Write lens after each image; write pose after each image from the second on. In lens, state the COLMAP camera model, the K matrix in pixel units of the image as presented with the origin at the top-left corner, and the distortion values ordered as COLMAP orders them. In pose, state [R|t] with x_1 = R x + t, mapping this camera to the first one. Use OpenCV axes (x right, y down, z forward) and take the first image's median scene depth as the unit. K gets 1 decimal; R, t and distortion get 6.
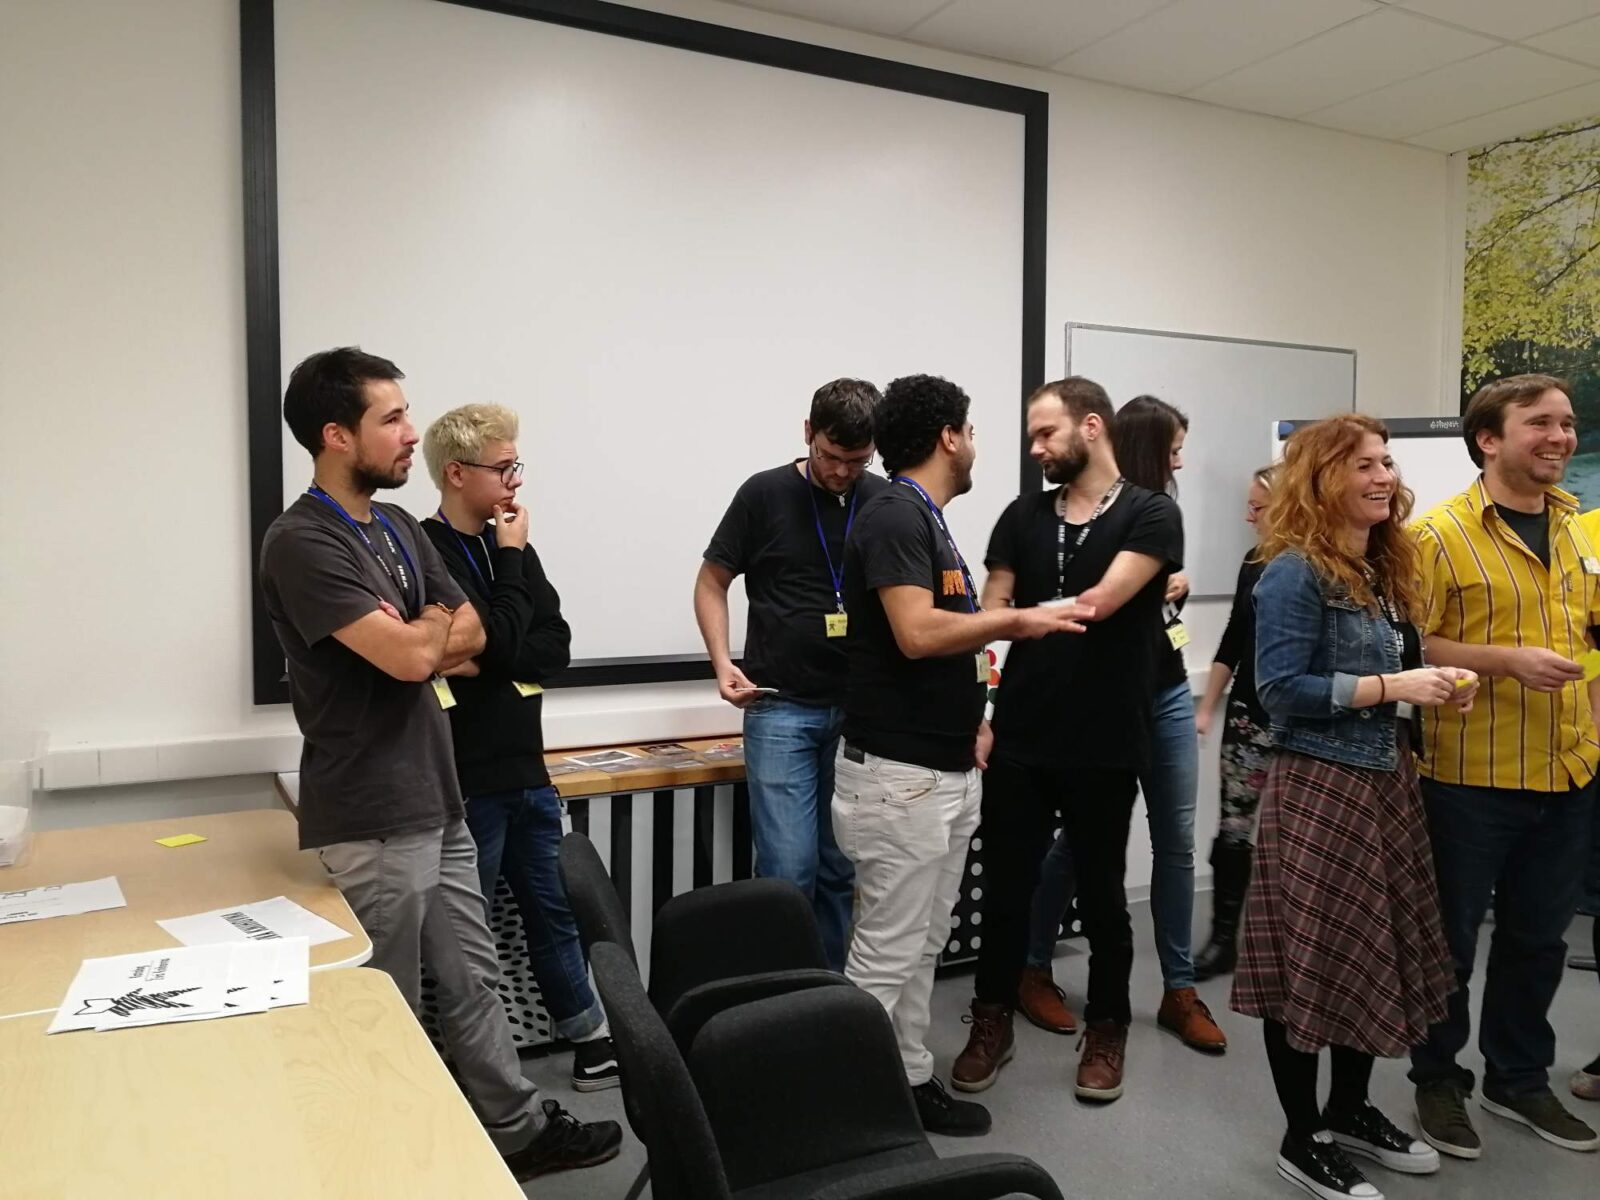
lens RADIAL K [[1294.9, 0, 803.2], [0, 1294.9, 605.3], [0, 0, 1]] dist [0.033271, -0.046415]
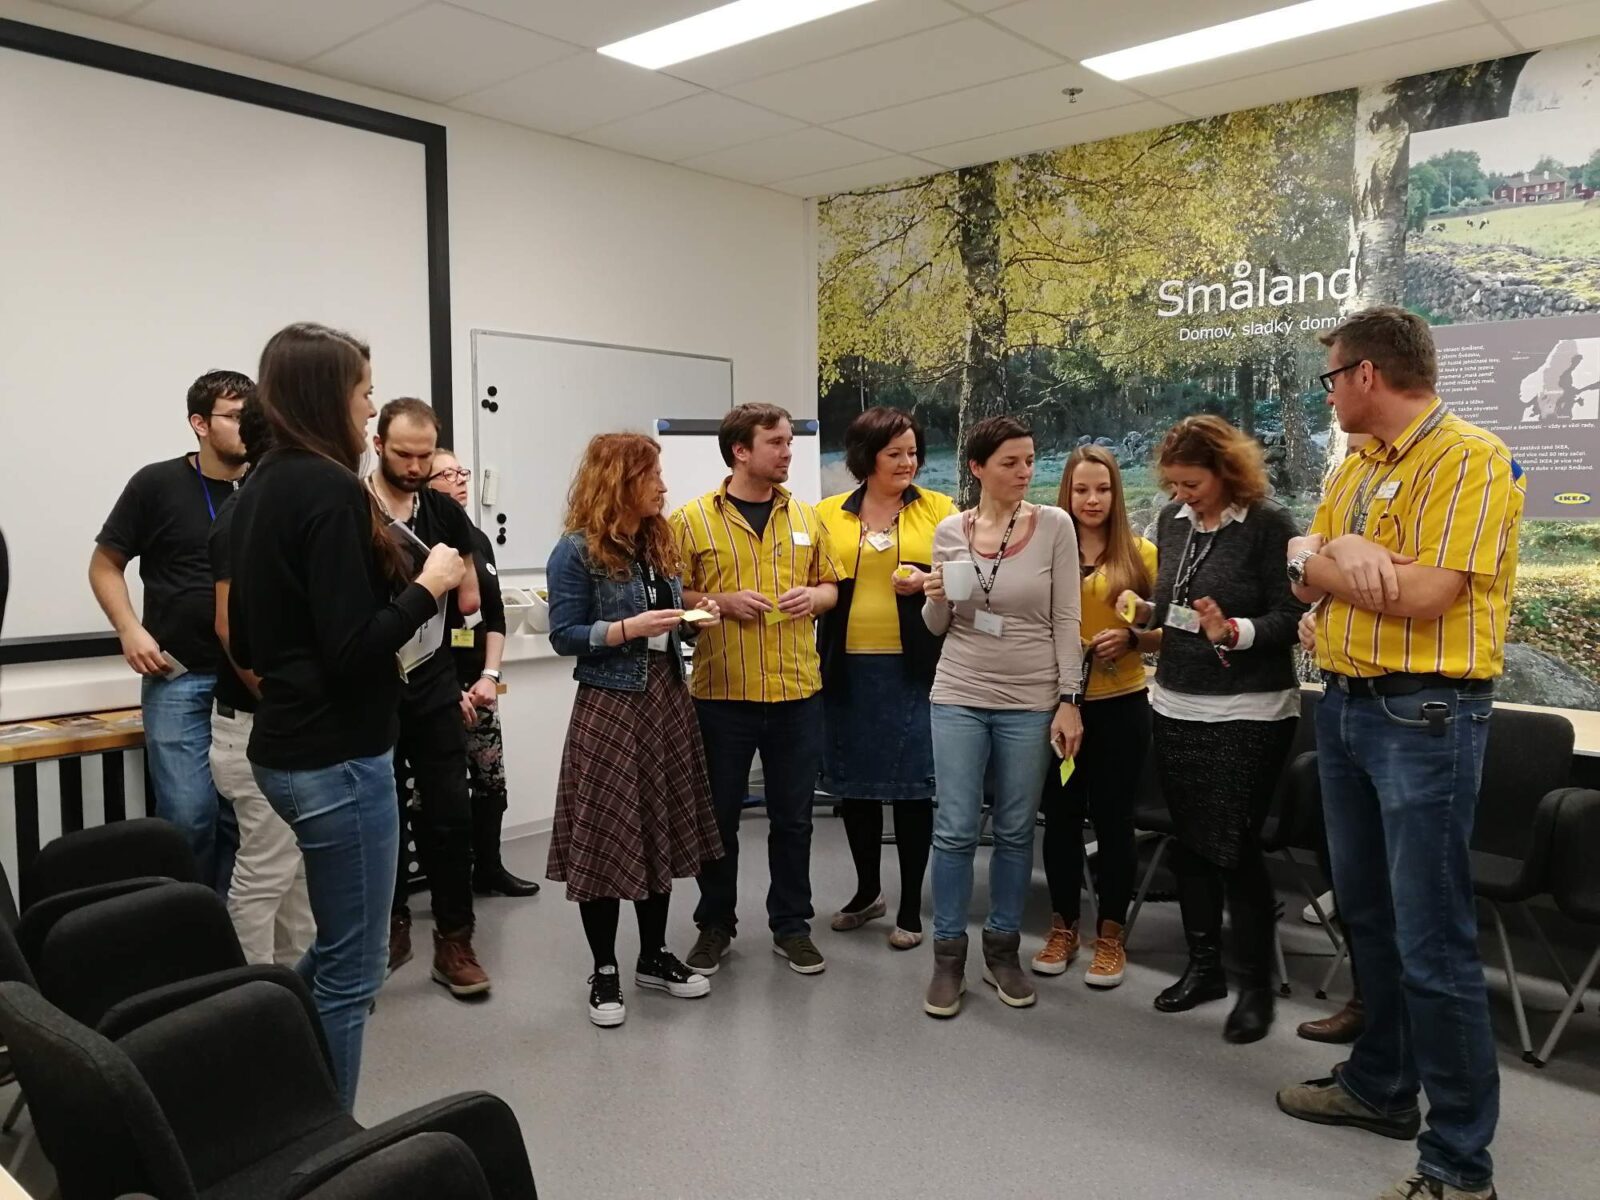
lens RADIAL K [[1294.9, 0, 799.8], [0, 1294.9, 601.9], [0, 0, 1]] dist [0.033271, -0.046415]
pose [[0.938703, -0.031392, 0.343293, 0.074289], [0.023710, 0.999366, 0.026551, -0.001335], [-0.343909, -0.016784, 0.938853, -0.177249]]
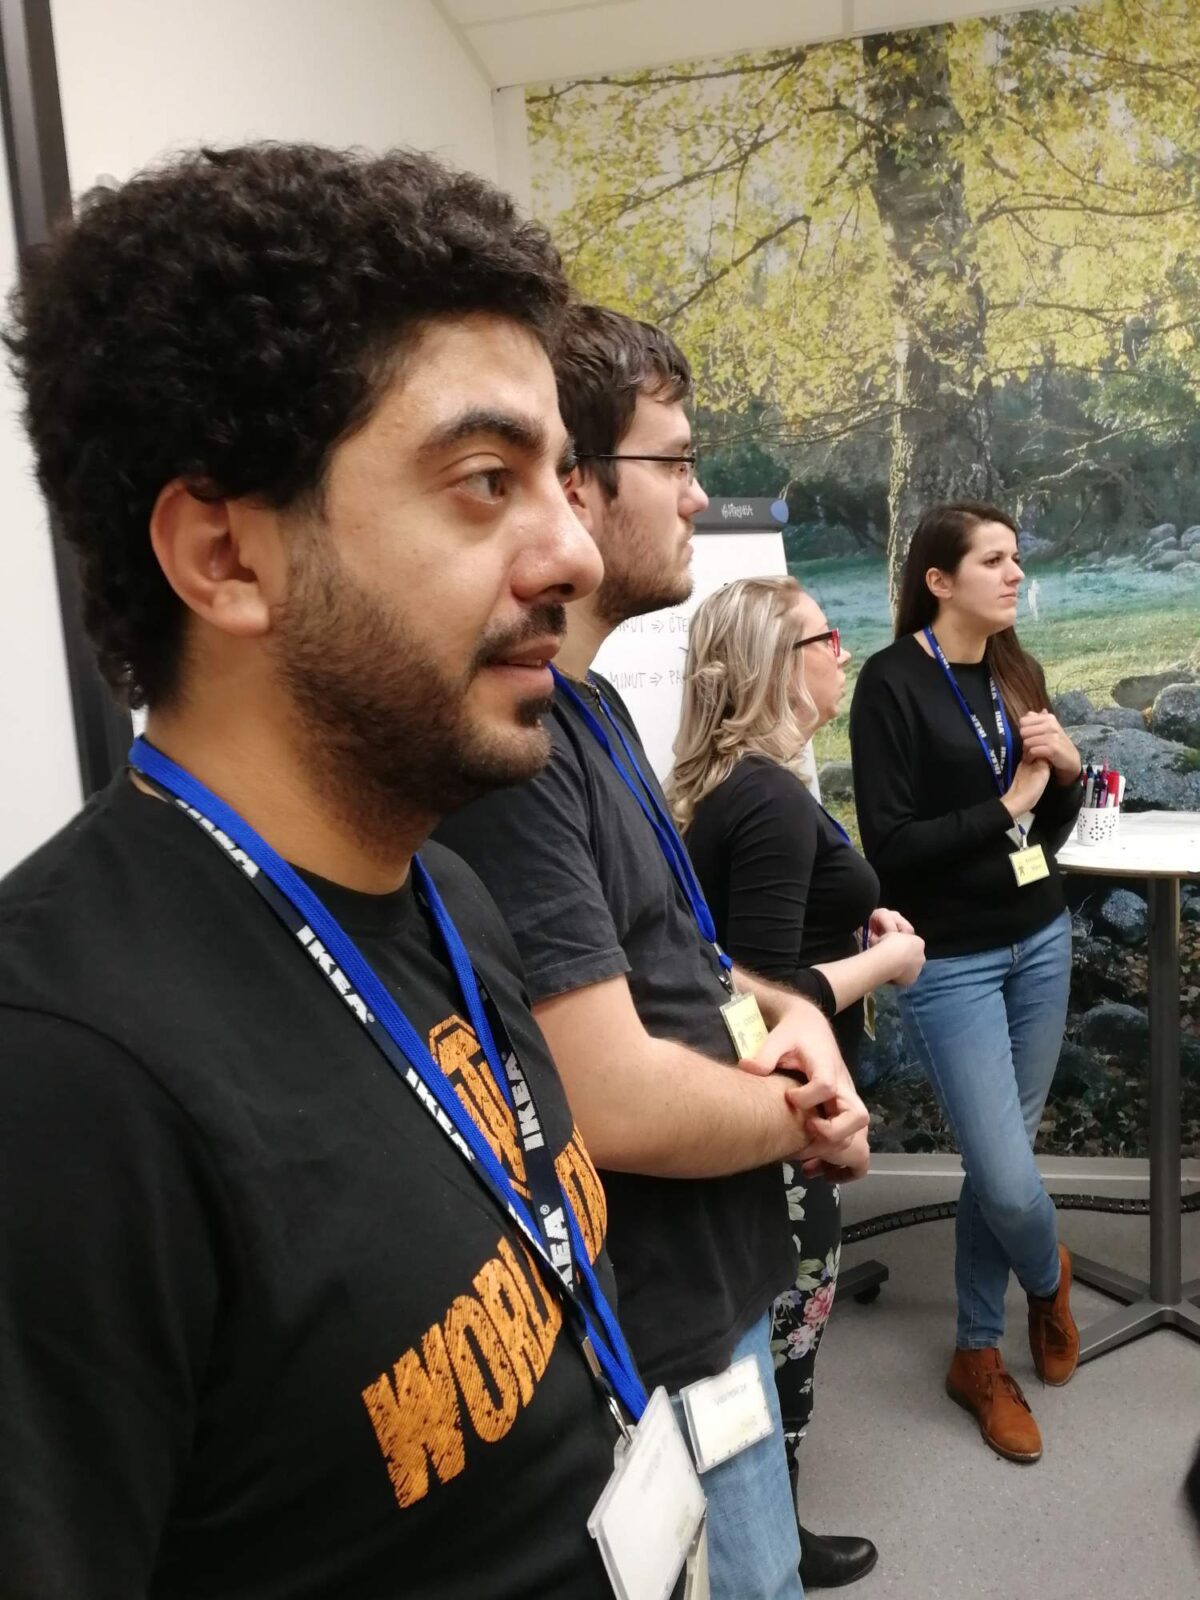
lens RADIAL K [[1294.9, 0, 567.9], [0, 1294.9, 779.2], [0, 0, 1]] dist [0.033271, -0.046415]
pose [[0.634963, -0.147864, 0.758260, -0.005491], [0.116049, 0.988631, 0.095608, -0.089472], [-0.763776, 0.027288, 0.644904, 0.693457]]
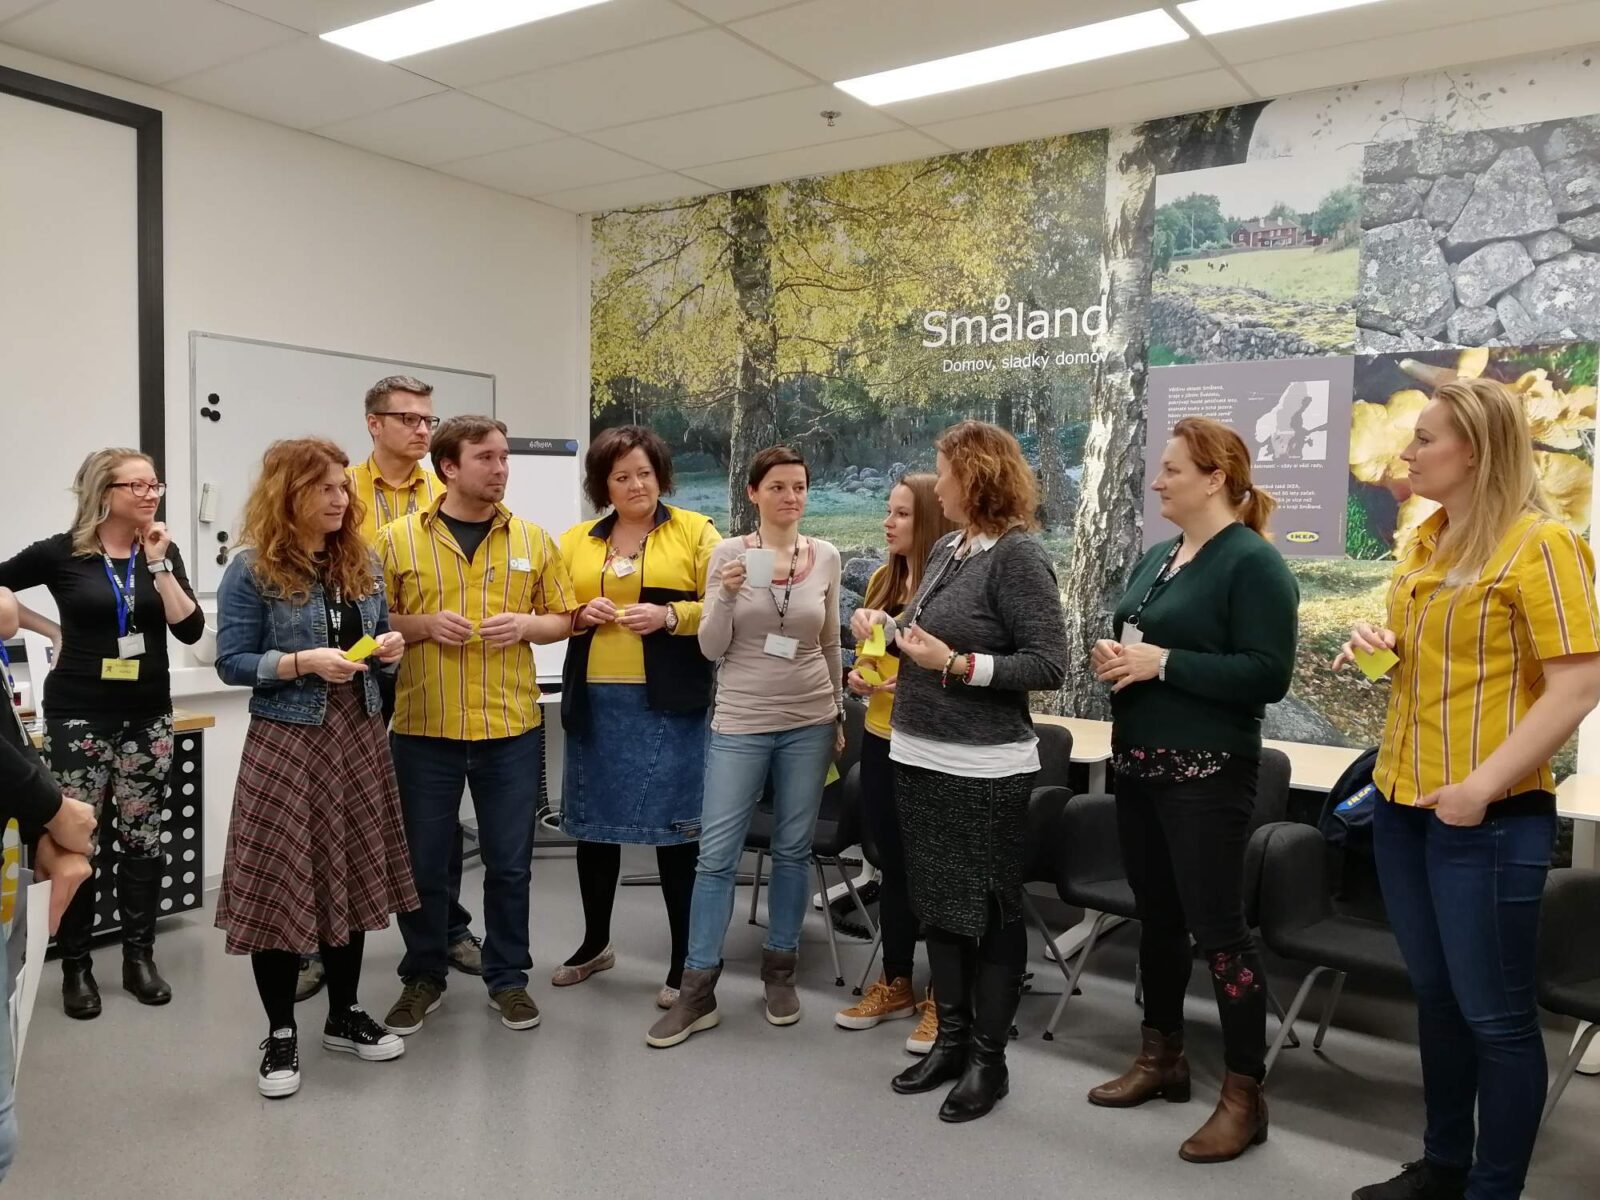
lens RADIAL K [[1294.9, 0, 799.1], [0, 1294.9, 604.2], [0, 0, 1]] dist [0.033271, -0.046415]
pose [[0.888087, -0.011274, 0.459537, 0.154176], [0.009866, 0.999936, 0.005467, 0.003095], [-0.459569, -0.000321, 0.888142, -0.165565]]
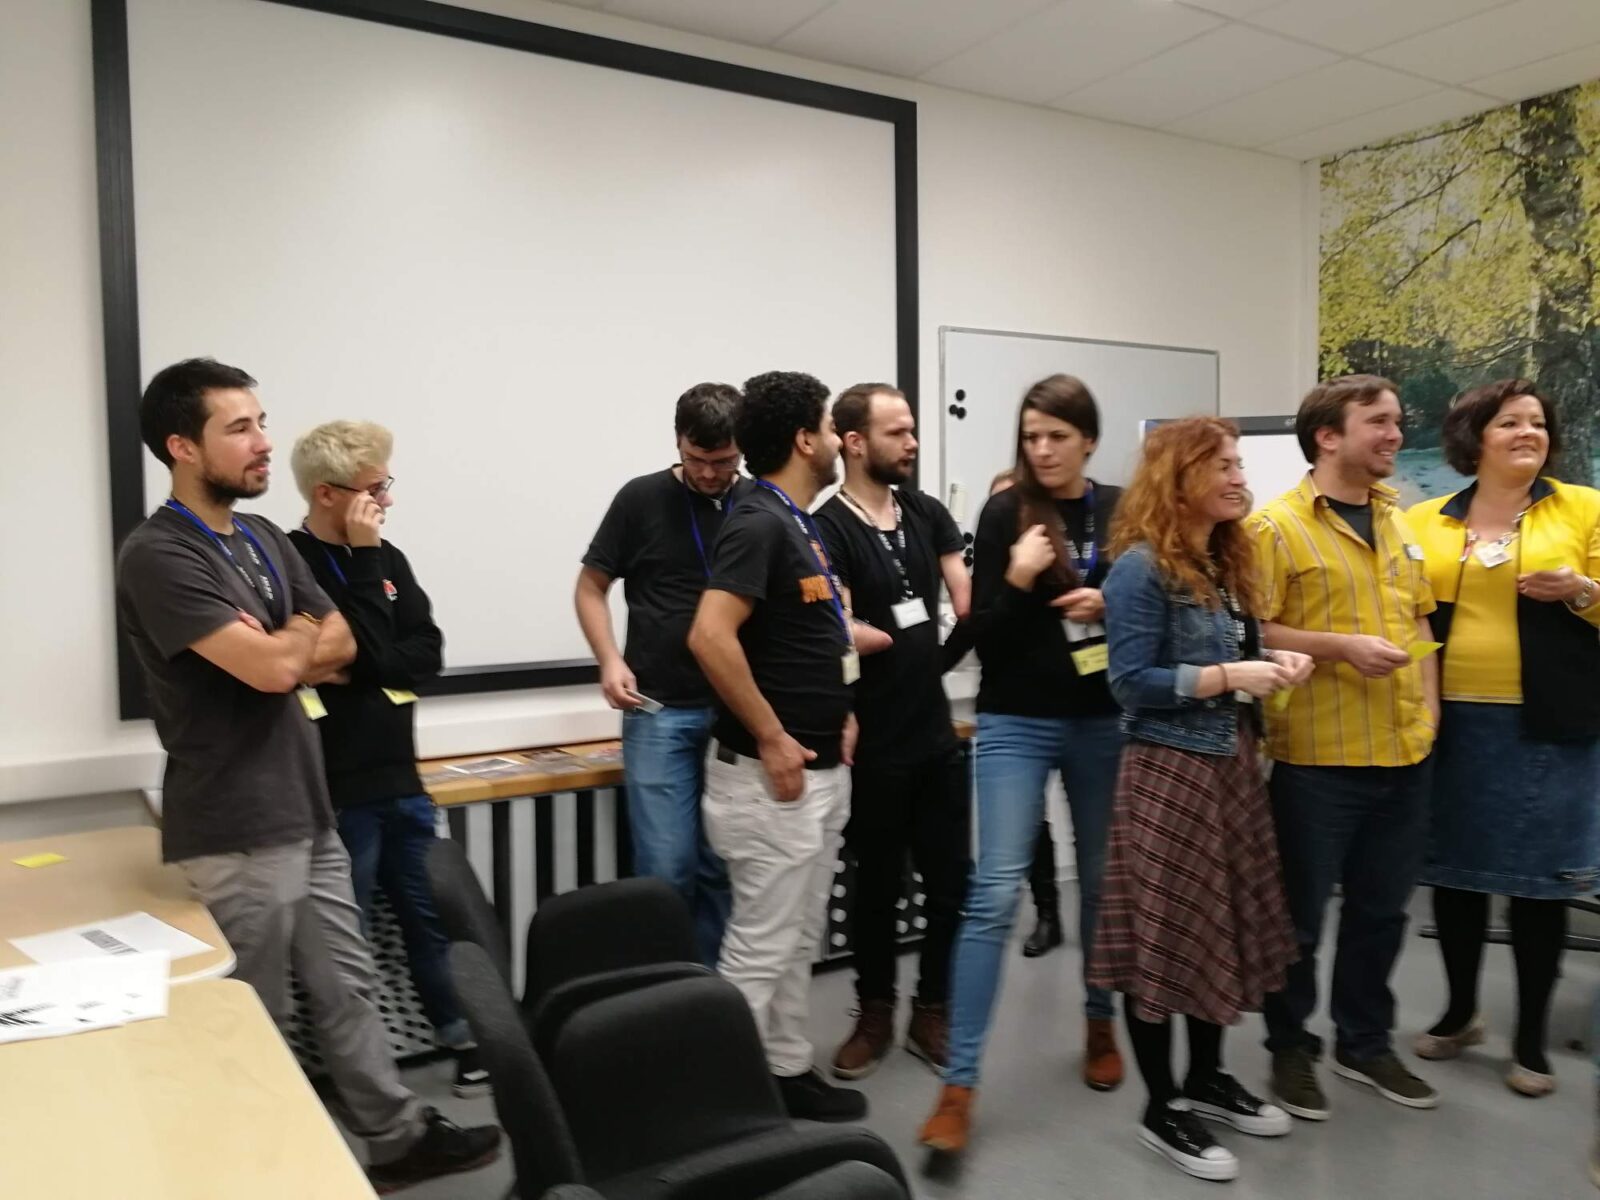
lens RADIAL K [[1294.9, 0, 799.2], [0, 1294.9, 605.7], [0, 0, 1]] dist [0.033271, -0.046415]
pose [[0.997386, -0.021454, 0.069004, 0.017831], [0.021568, 0.999767, -0.000898, 0.001002], [-0.068968, 0.002384, 0.997616, -0.012453]]
